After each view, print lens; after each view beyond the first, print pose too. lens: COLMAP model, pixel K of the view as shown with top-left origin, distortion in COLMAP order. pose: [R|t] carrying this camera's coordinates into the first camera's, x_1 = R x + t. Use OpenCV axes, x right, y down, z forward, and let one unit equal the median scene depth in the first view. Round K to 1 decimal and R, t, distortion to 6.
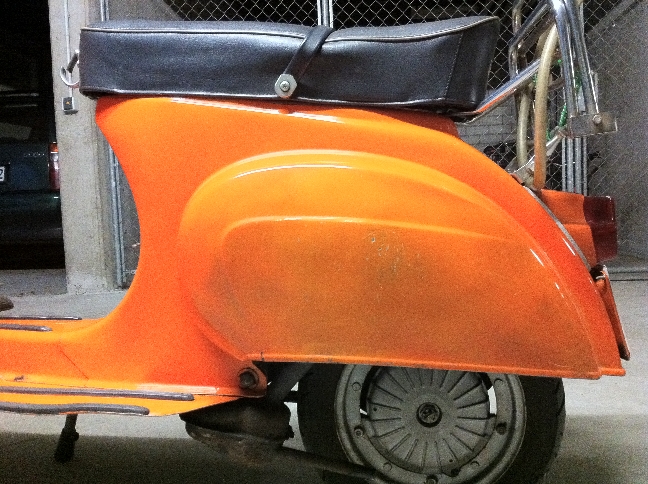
lens RADIAL K [[556.5, 0, 320.3], [0, 556.5, 241.4], [0, 0, 1]] dist [-0.005071, -0.004474]
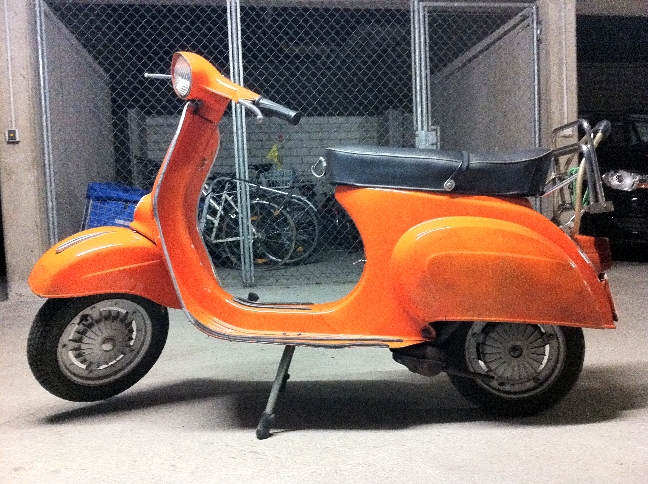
lens RADIAL K [[556.5, 0, 327.3], [0, 556.5, 238.9], [0, 0, 1]] dist [-0.005071, -0.004474]
pose [[0.999508, -0.002164, 0.031285, -0.557498], [0.002422, 0.999963, -0.008196, -0.067077], [-0.031266, 0.008268, 0.999477, -0.978009]]
